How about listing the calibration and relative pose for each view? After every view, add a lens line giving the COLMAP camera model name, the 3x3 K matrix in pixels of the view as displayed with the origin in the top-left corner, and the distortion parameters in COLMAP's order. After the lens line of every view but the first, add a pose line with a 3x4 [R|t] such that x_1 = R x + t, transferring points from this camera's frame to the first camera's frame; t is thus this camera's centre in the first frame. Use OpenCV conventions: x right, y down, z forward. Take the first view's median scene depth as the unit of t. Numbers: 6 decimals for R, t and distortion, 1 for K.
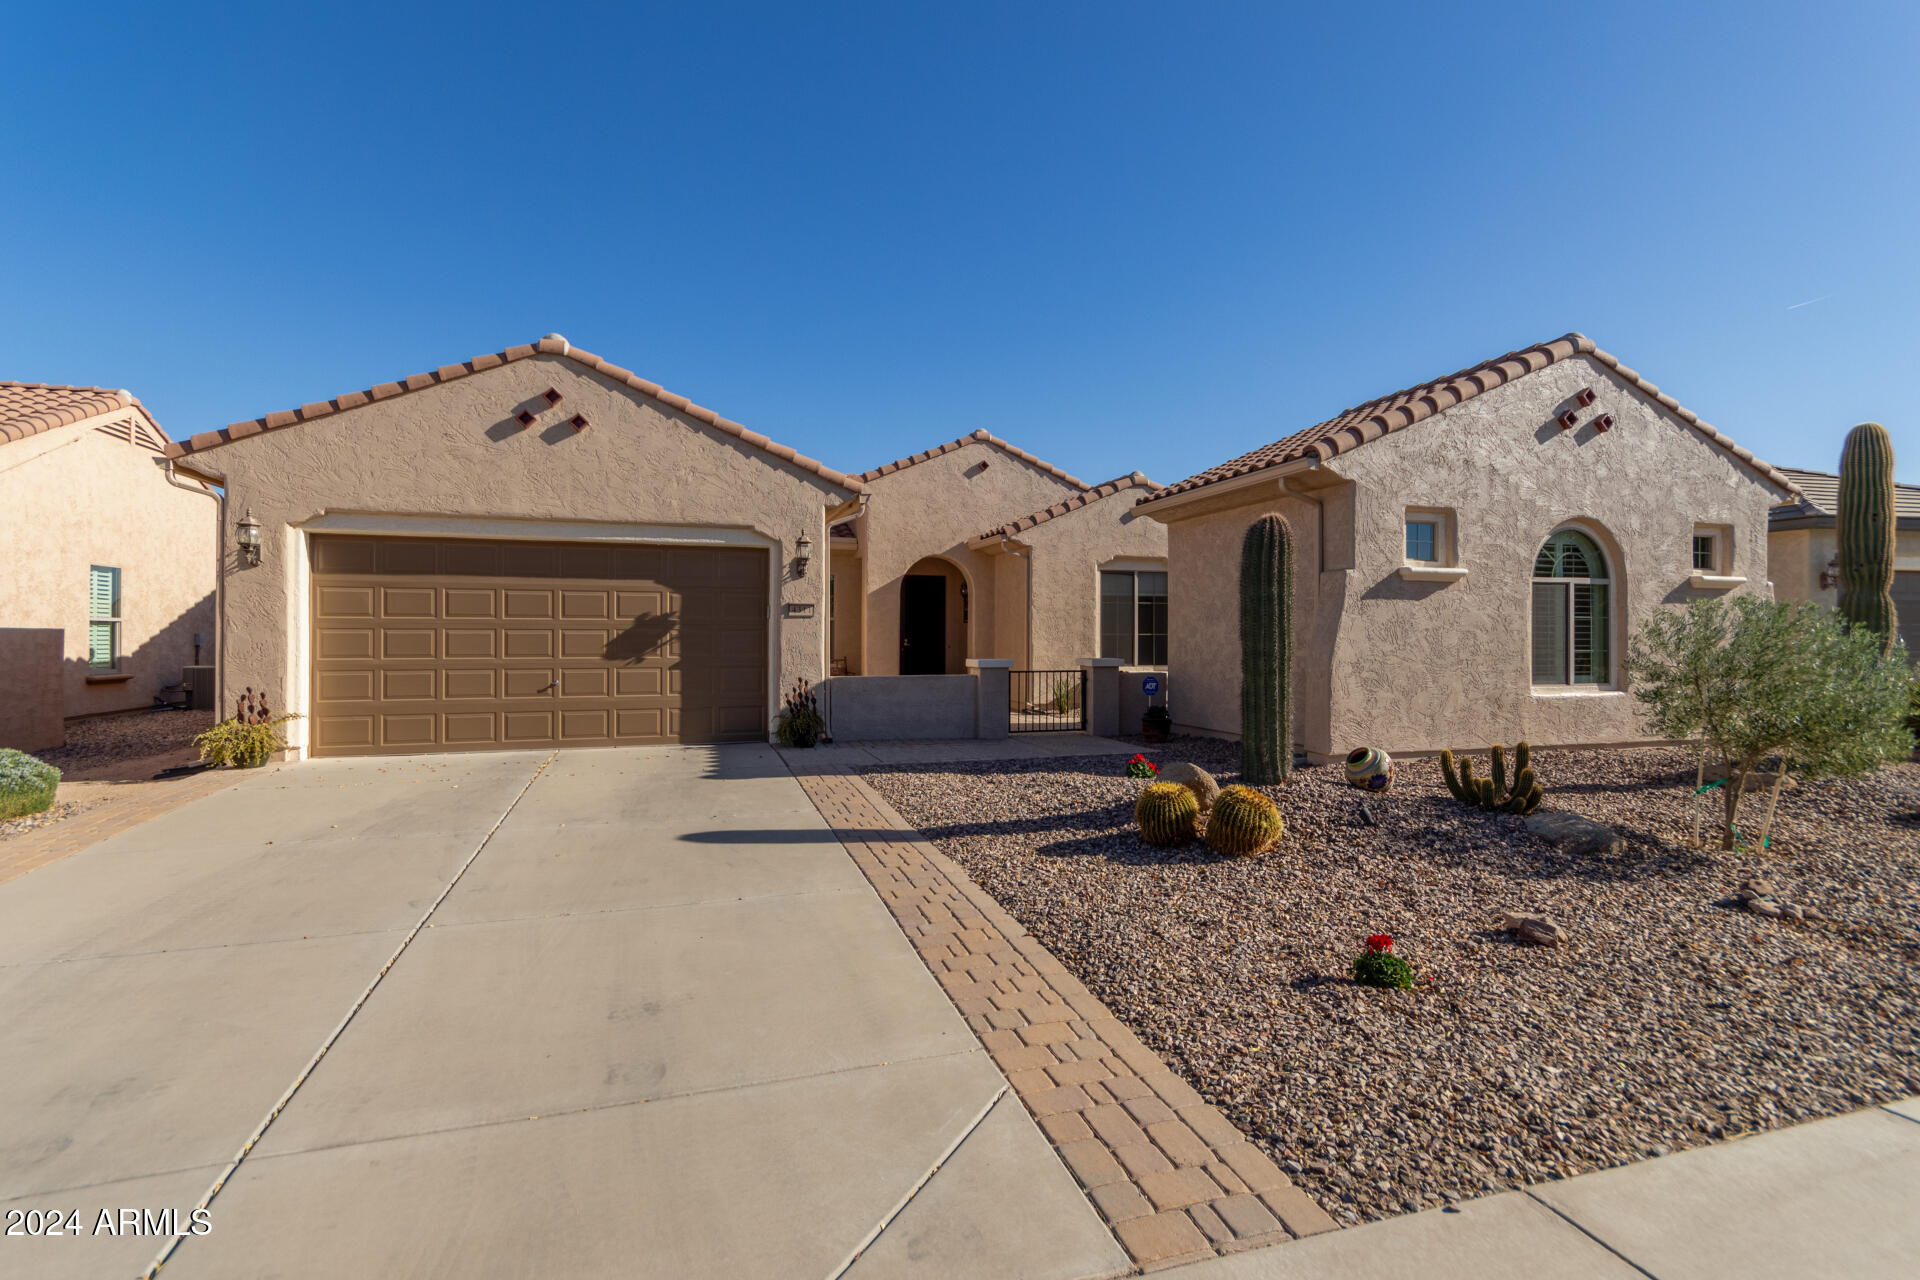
lens RADIAL K [[921.7, 0, 970.7], [0, 921.7, 633.4], [0, 0, 1]] dist [0.011057, -0.000439]
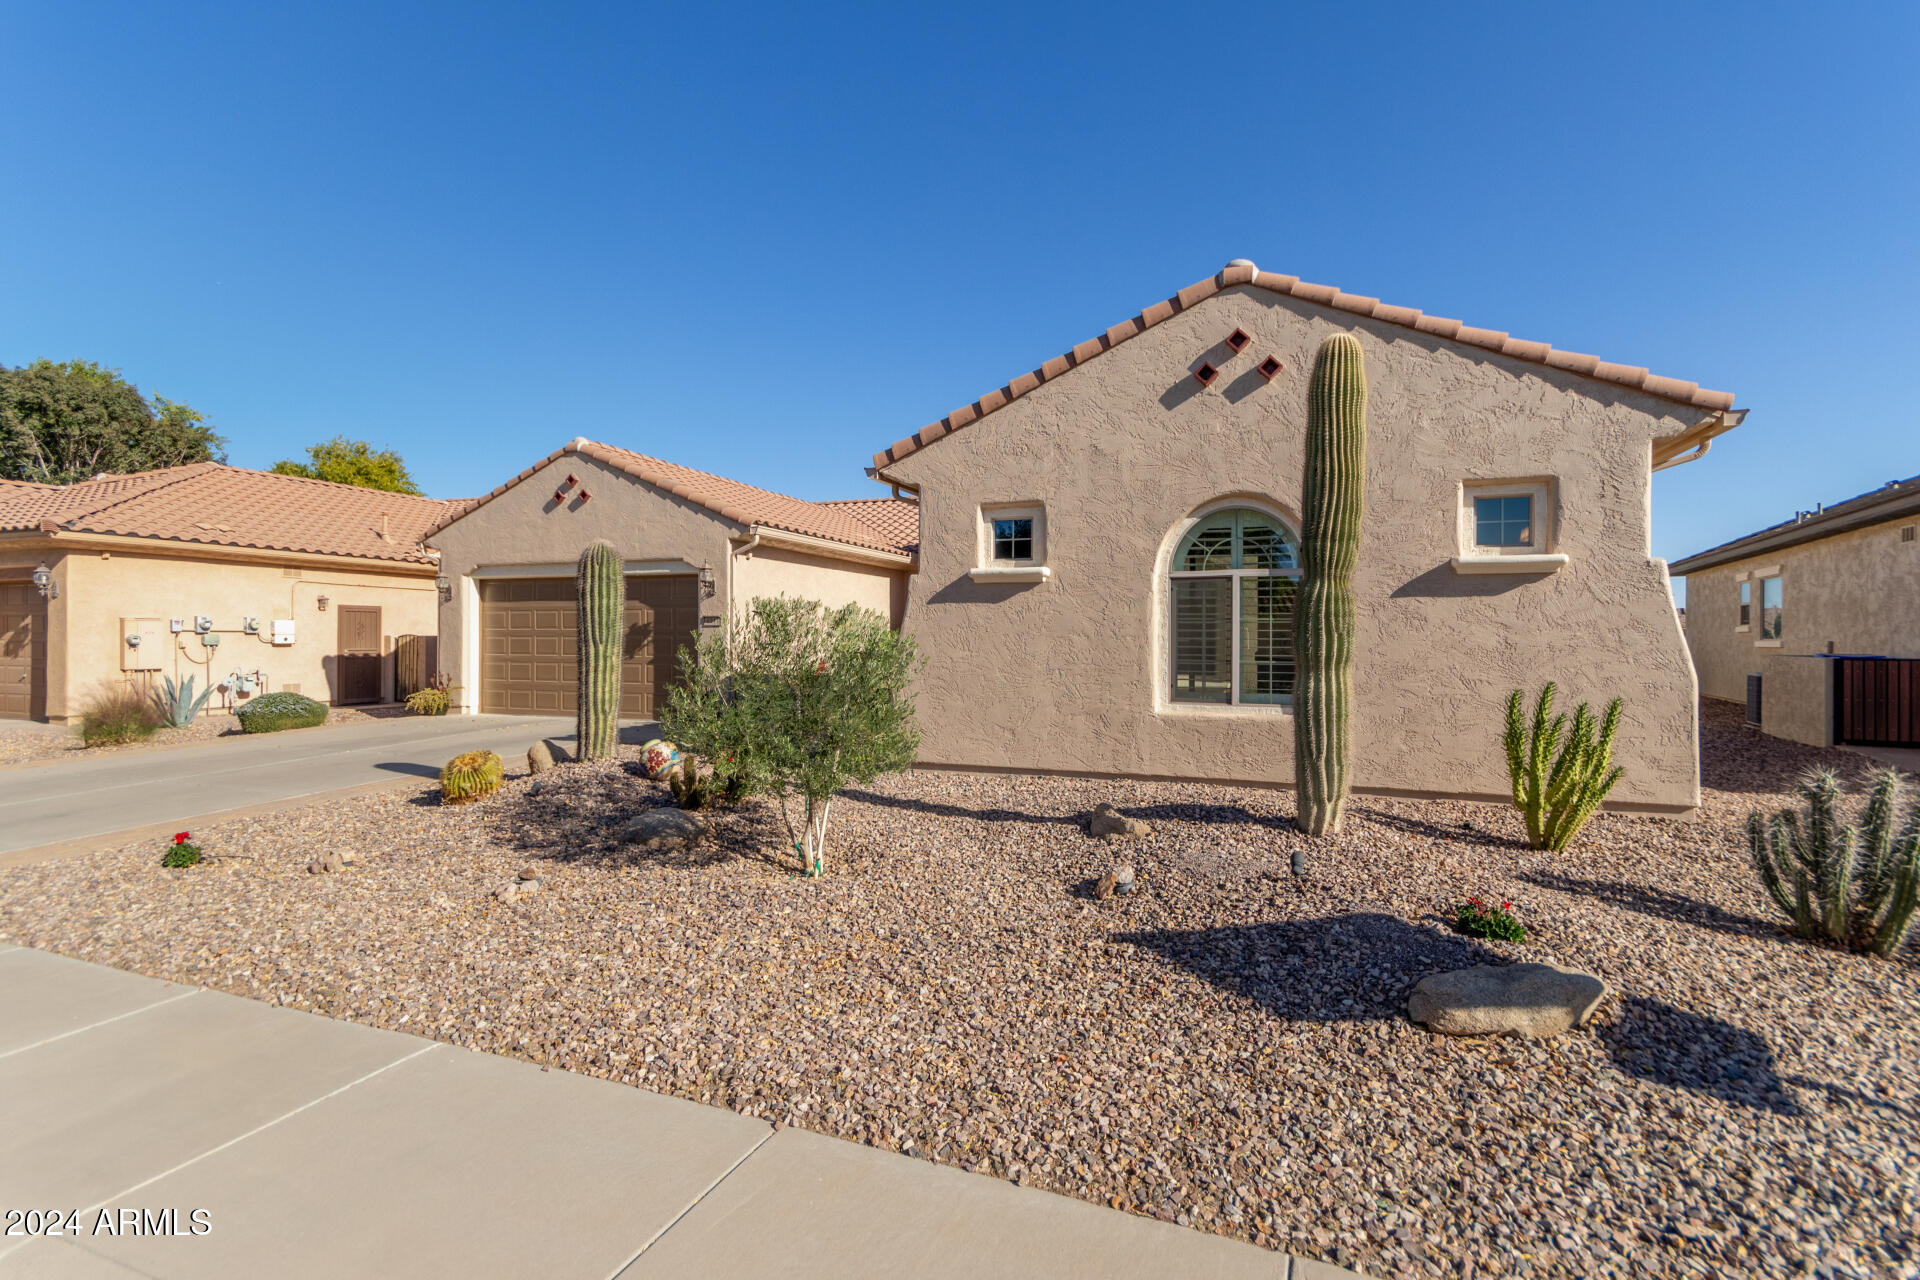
lens RADIAL K [[901.2, 0, 964.1], [0, 901.2, 636.1], [0, 0, 1]] dist [0.002443, 0.000331]
pose [[0.783976, -0.001543, -0.620789, 0.948704], [0.000486, 0.999998, -0.001872, -0.001493], [0.620791, 0.001166, 0.783975, 0.250594]]
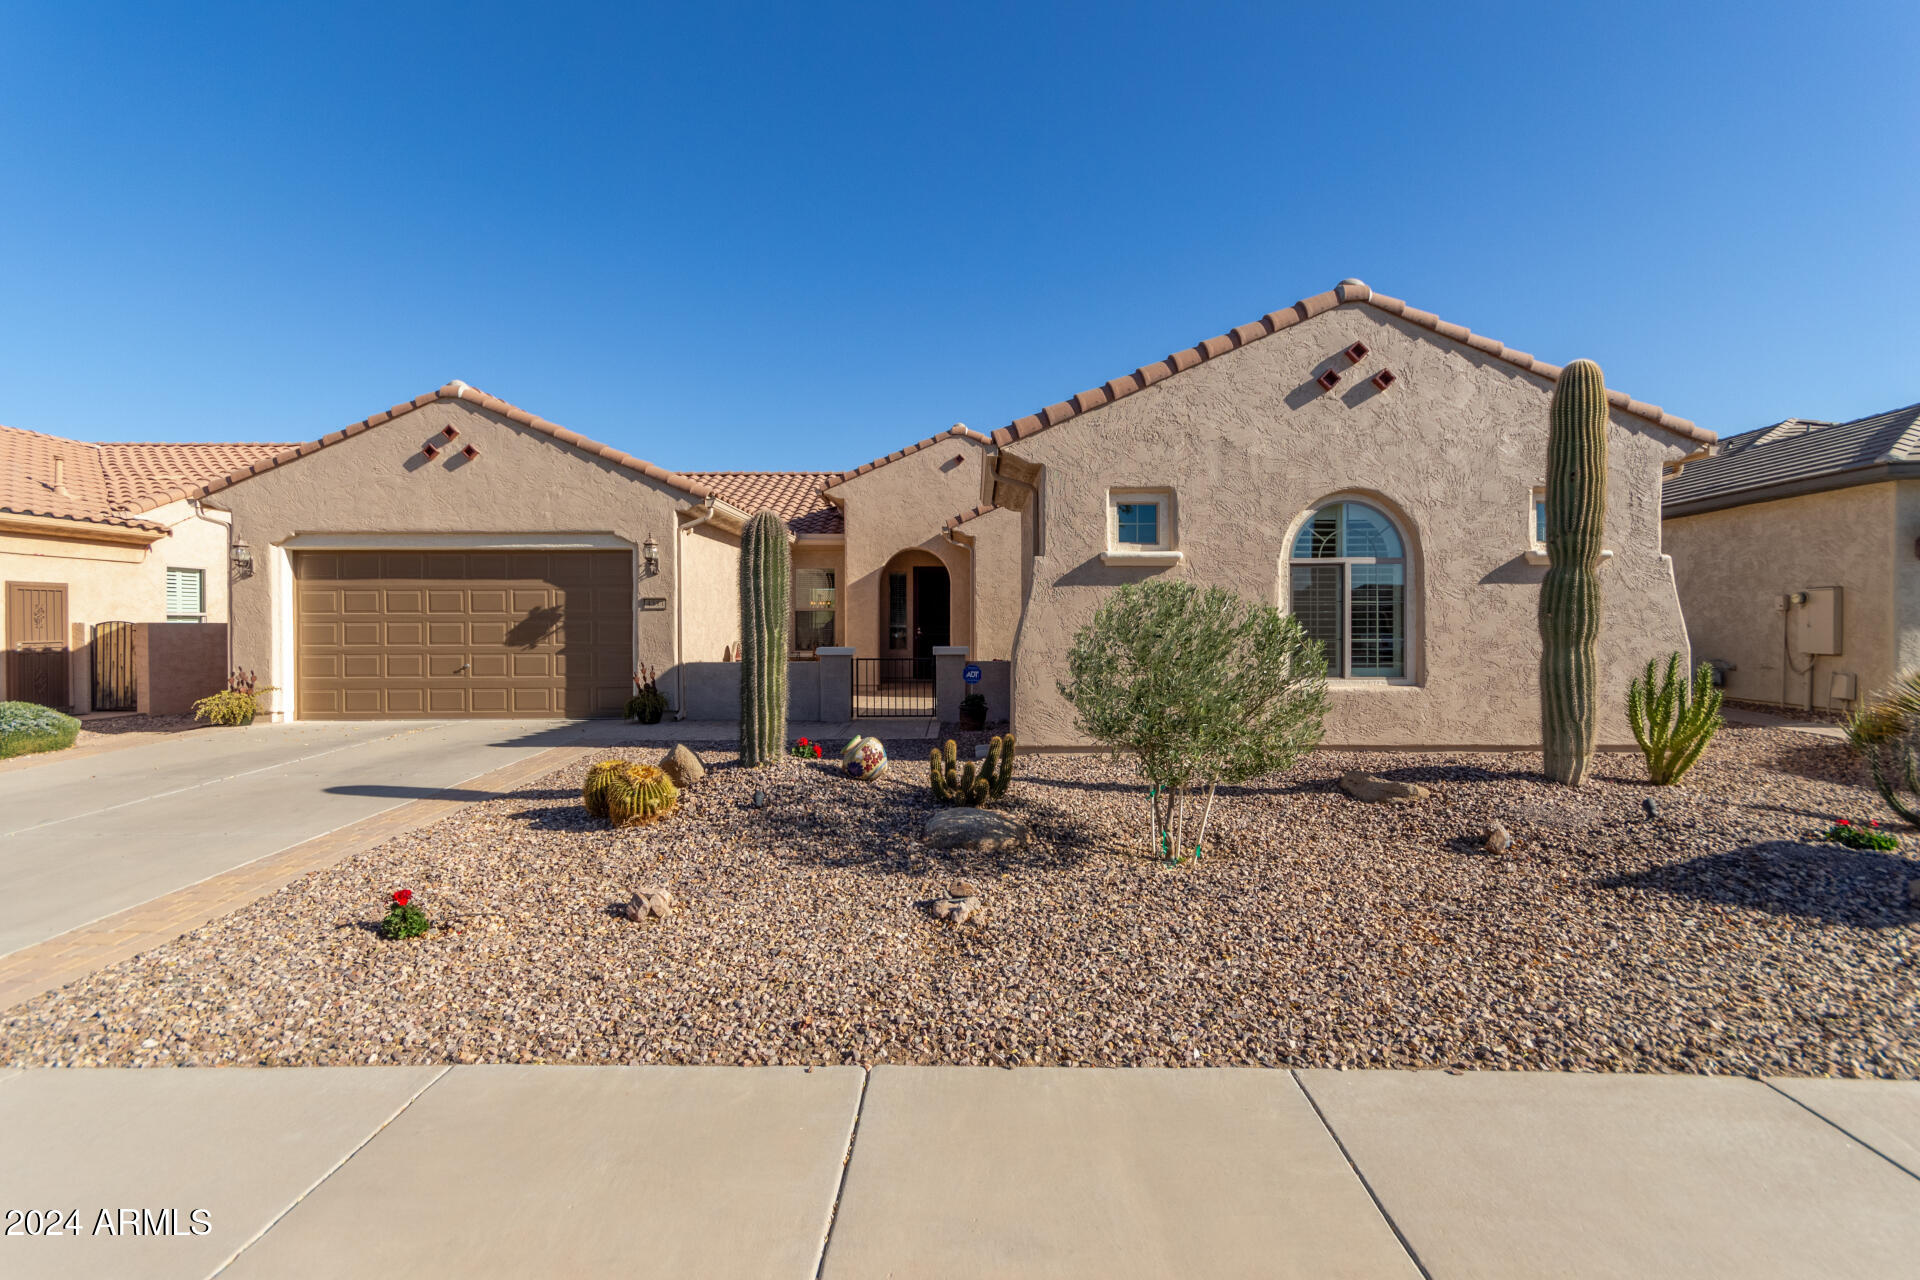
lens RADIAL K [[894.1, 0, 968.3], [0, 894.1, 632.2], [0, 0, 1]] dist [0.009604, 0.000150]
pose [[0.951981, -0.001876, -0.306152, 0.567253], [0.006334, 0.999888, 0.013570, -0.002359], [0.306092, -0.014858, 0.951886, 0.071219]]
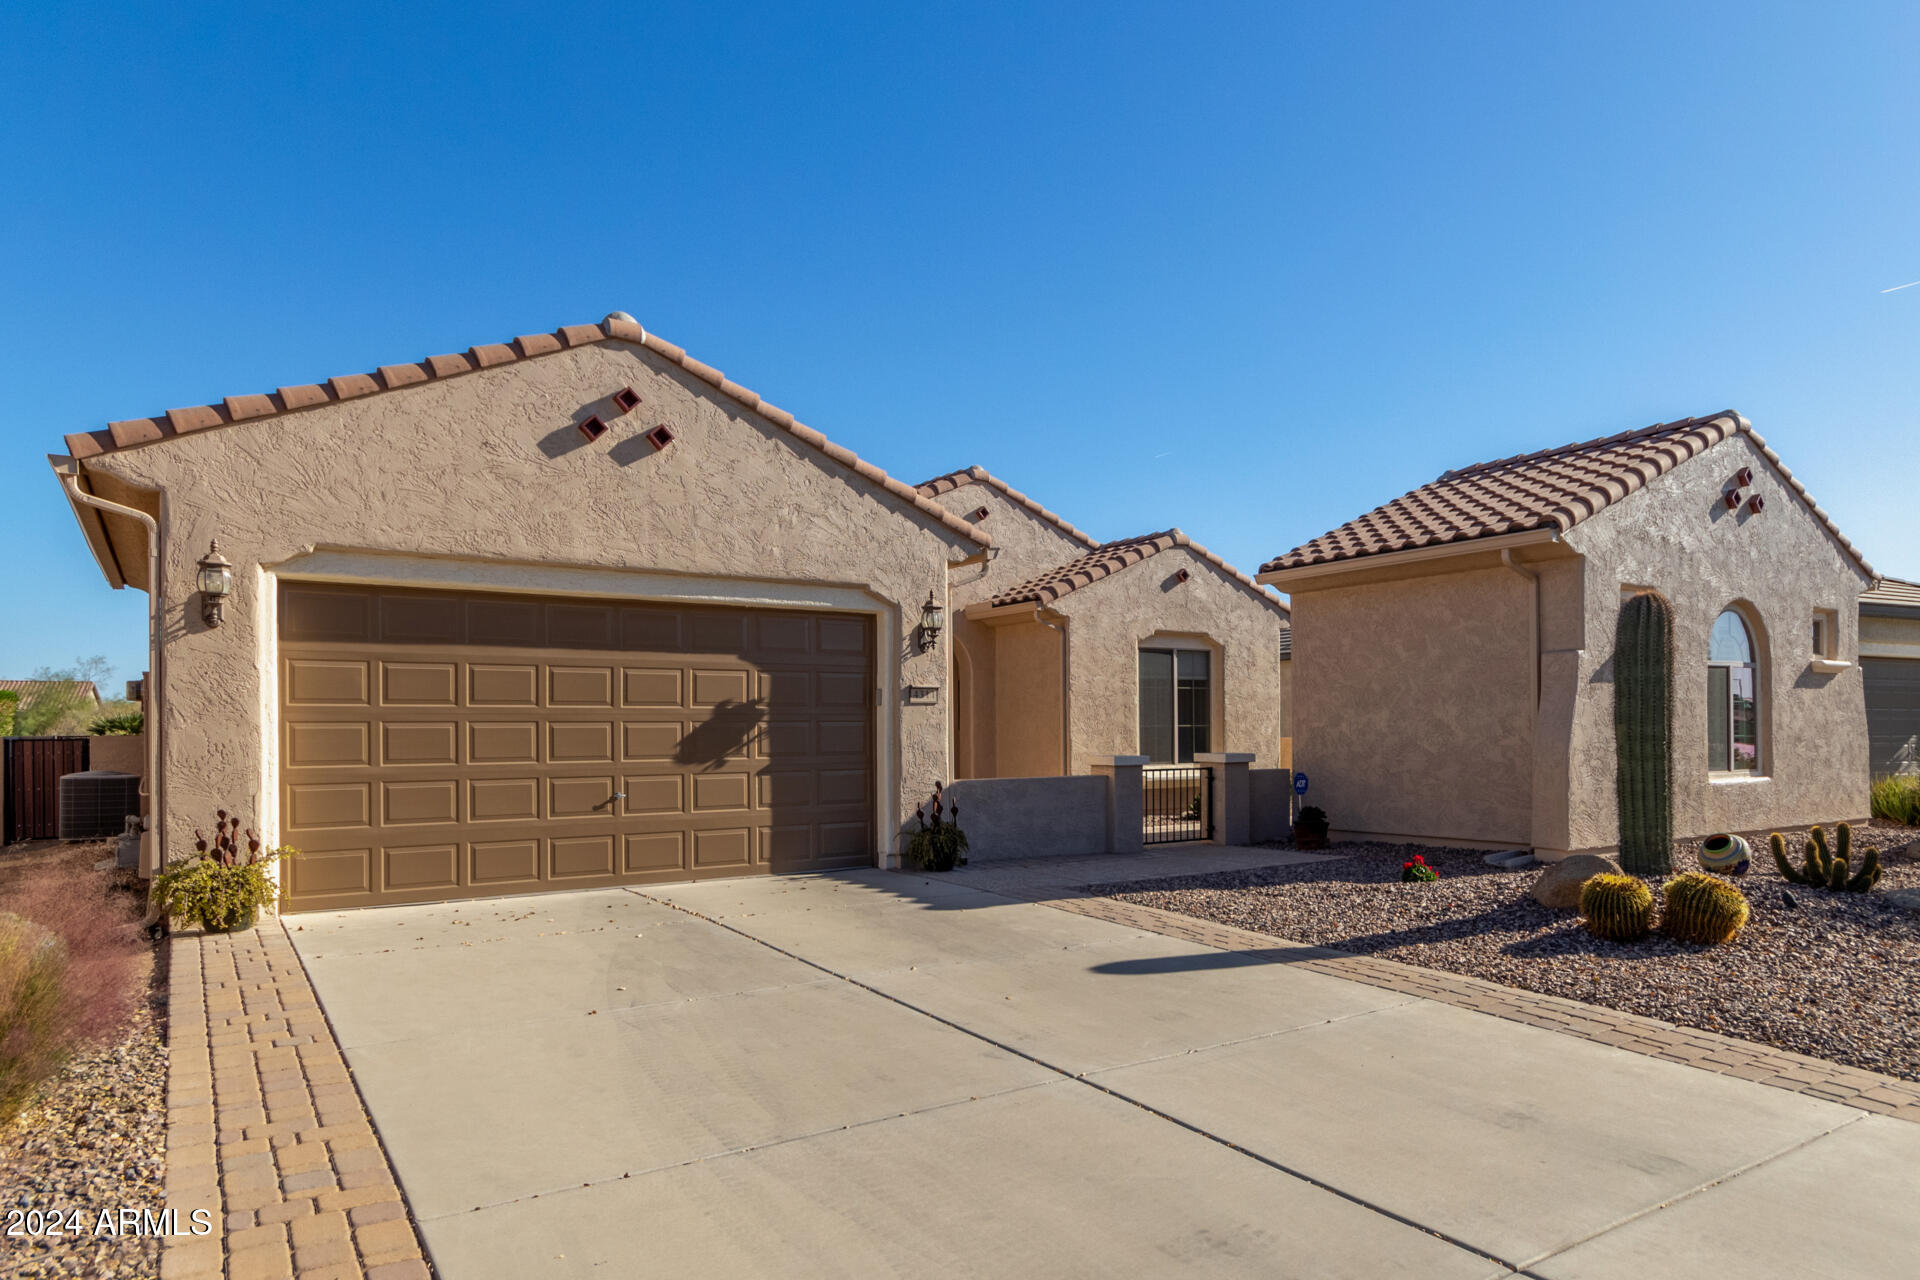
lens RADIAL K [[1219.9, 0, 1036.8], [0, 1219.9, 731.6], [0, 0, 1]] dist [0.008642, 0.002809]
pose [[0.953857, -0.009297, 0.300116, -0.435670], [0.009184, 0.999956, 0.001787, 0.005048], [-0.300120, 0.001052, 0.953901, -0.008478]]
